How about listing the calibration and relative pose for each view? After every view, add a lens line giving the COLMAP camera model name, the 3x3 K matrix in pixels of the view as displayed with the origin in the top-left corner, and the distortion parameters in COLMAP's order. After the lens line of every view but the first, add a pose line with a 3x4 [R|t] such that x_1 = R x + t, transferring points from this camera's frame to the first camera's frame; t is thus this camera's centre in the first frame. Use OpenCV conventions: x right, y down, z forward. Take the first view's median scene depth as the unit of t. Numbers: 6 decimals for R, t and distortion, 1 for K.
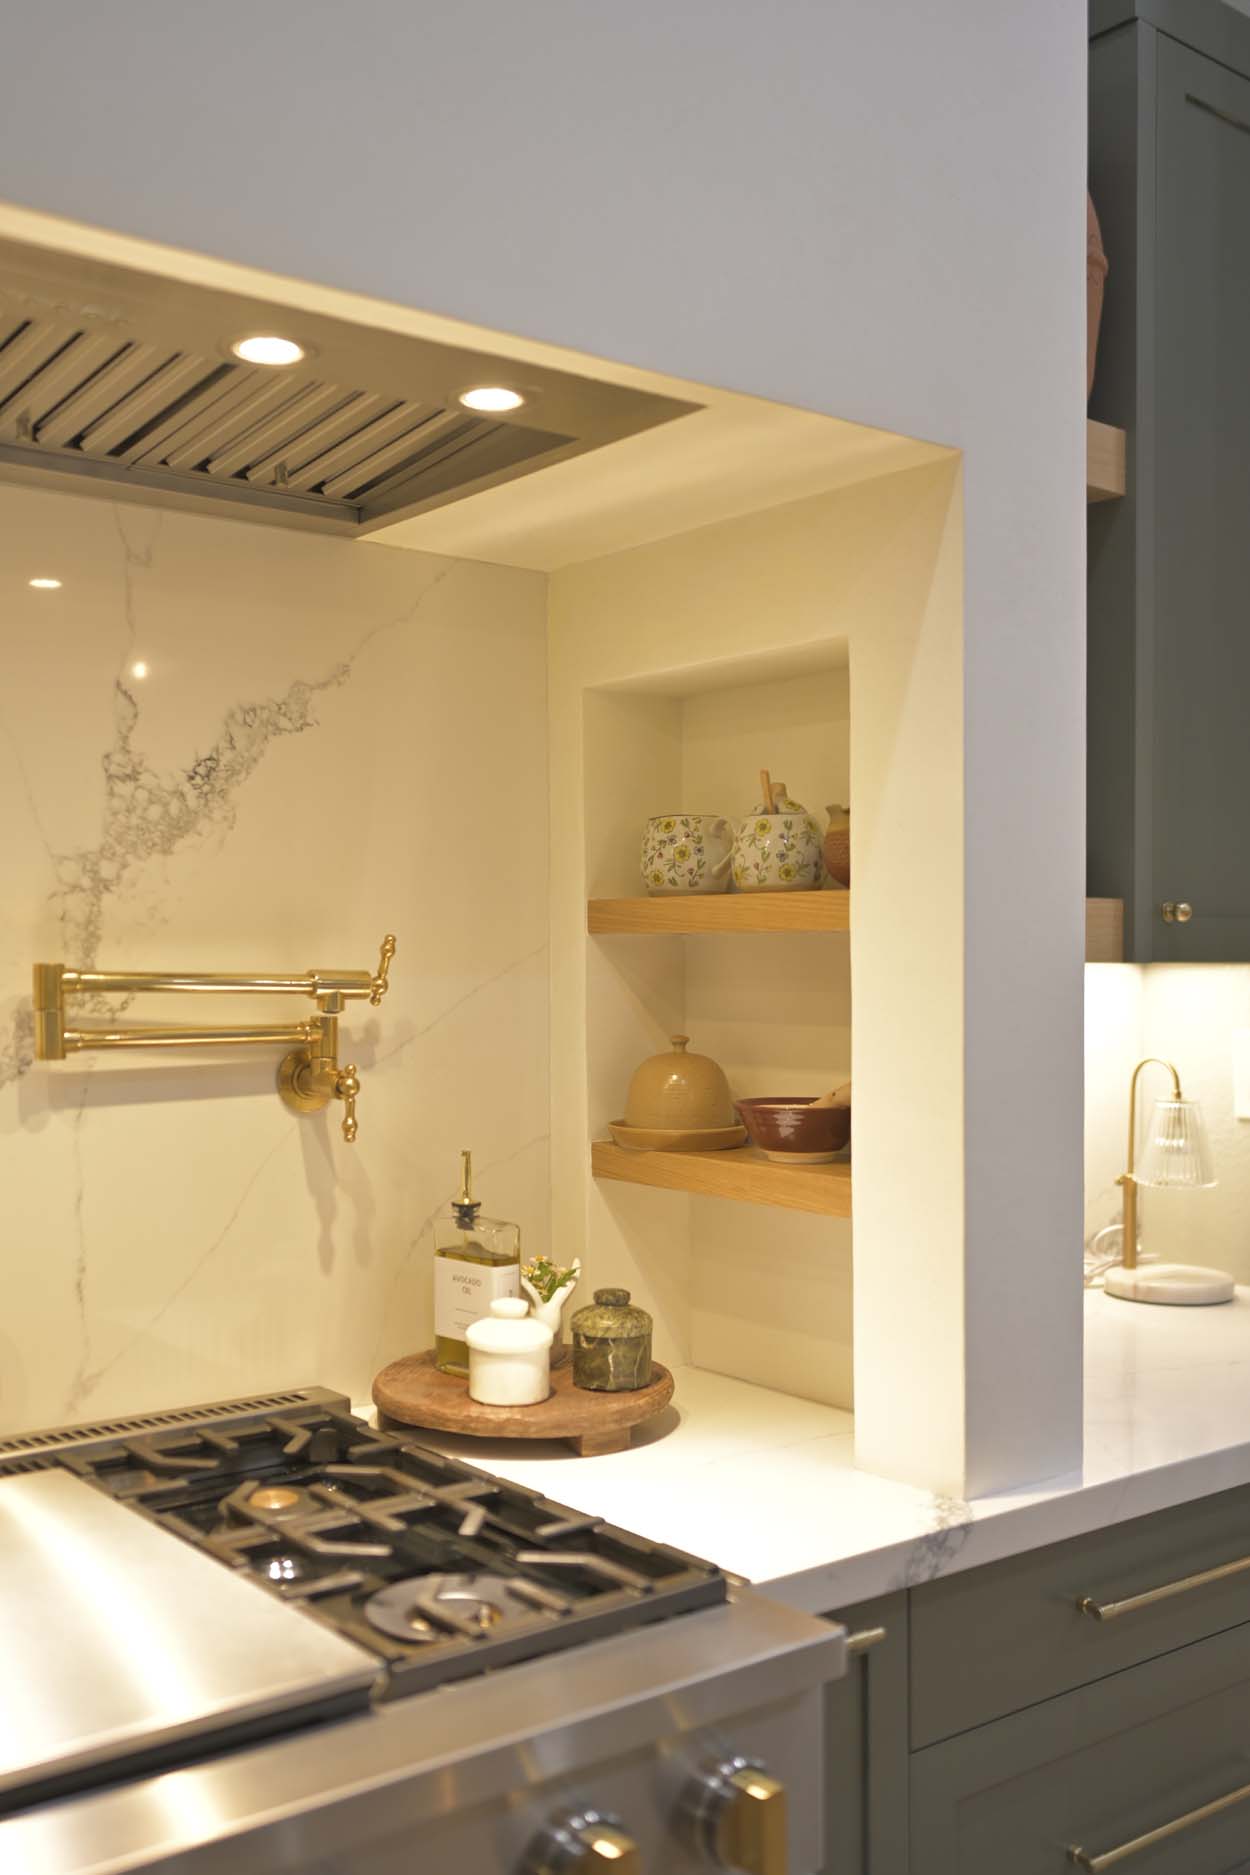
lens RADIAL K [[1789.1, 0, 623.1], [0, 1789.1, 1009.0], [0, 0, 1]] dist [0.001665, 0.007610]
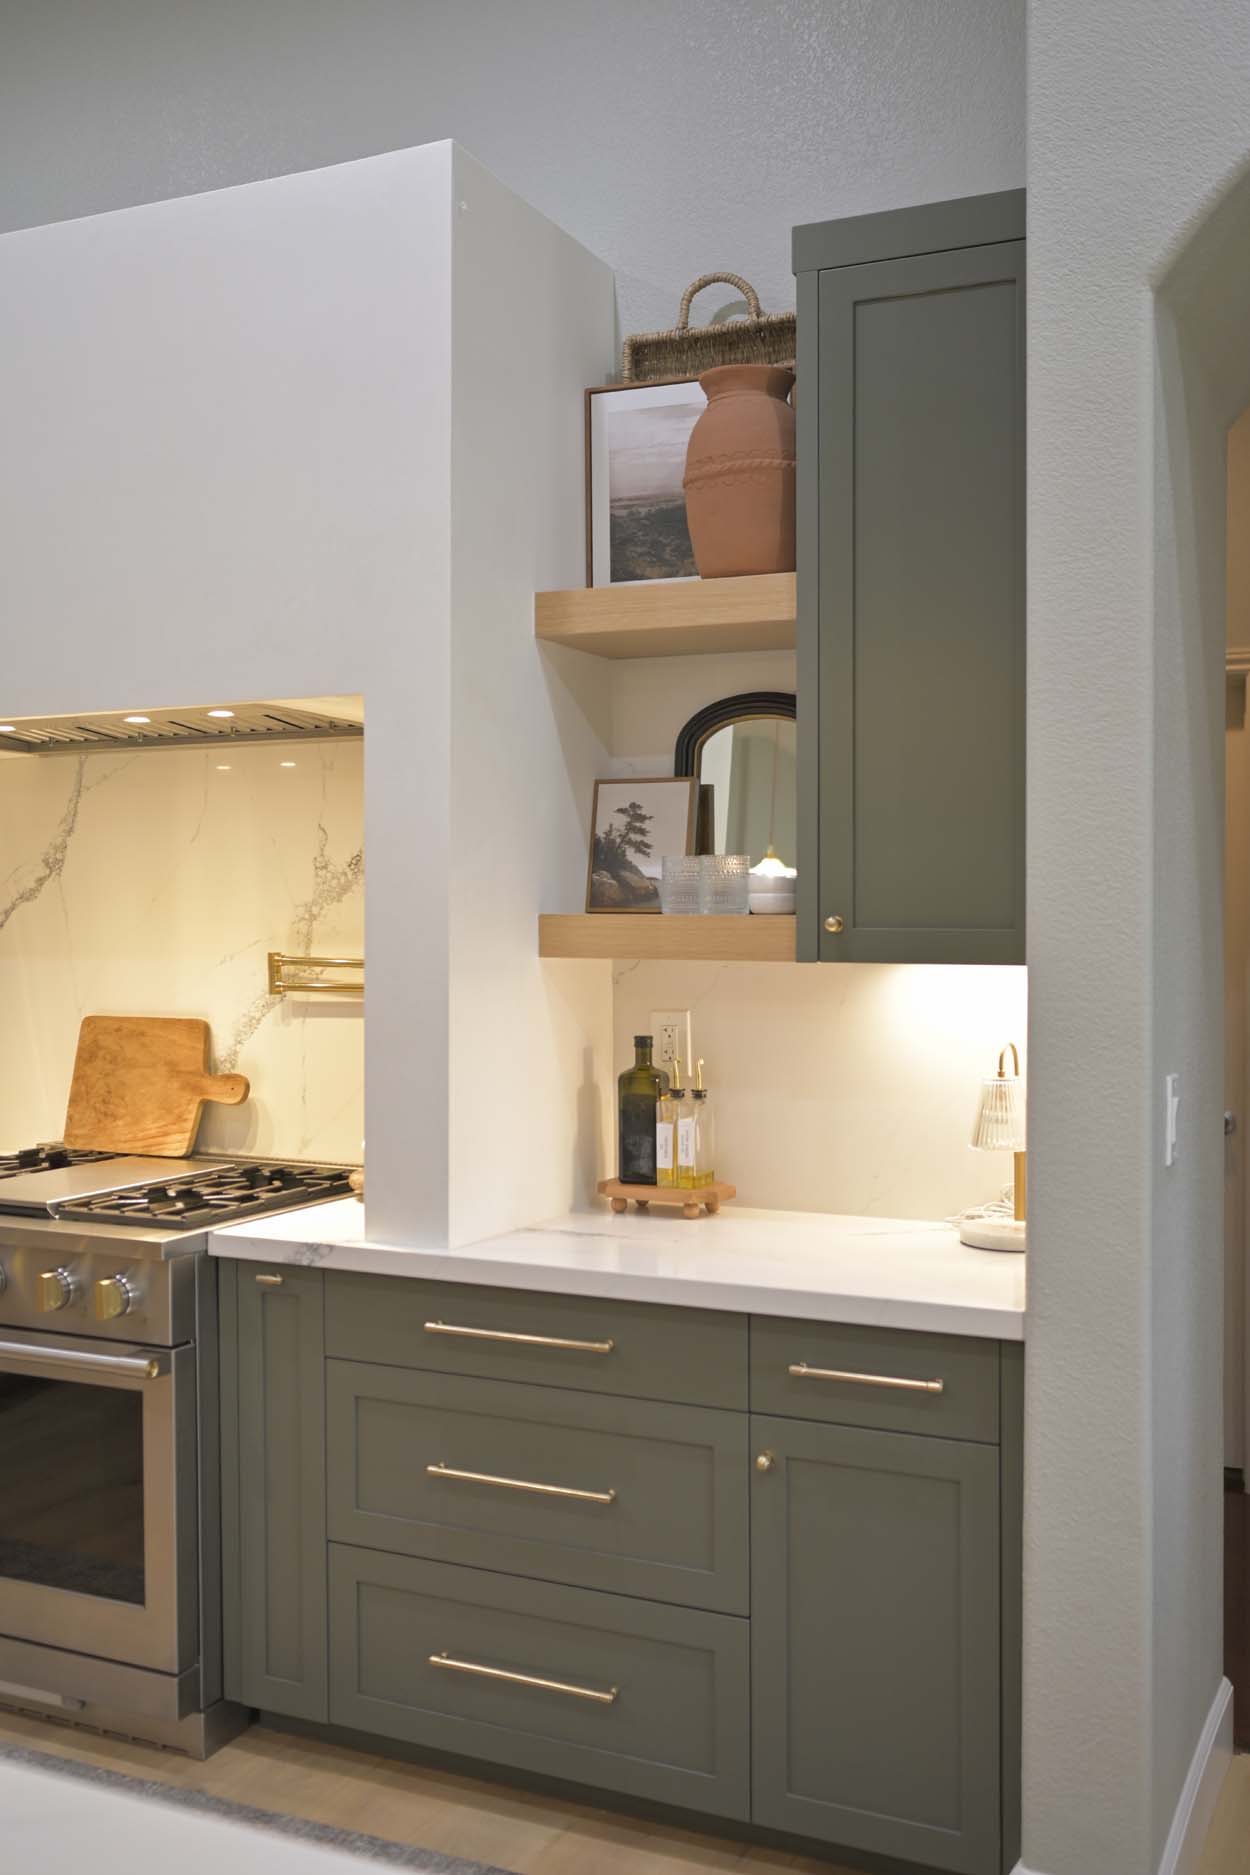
lens RADIAL K [[1790.4, 0, 625.2], [0, 1790.4, 970.9], [0, 0, 1]] dist [-0.000625, 0.001542]
pose [[0.456603, 0.027902, -0.889233, 1.838408], [-0.025776, 0.999503, 0.018126, -0.052812], [0.889297, 0.014644, 0.457096, 0.332252]]
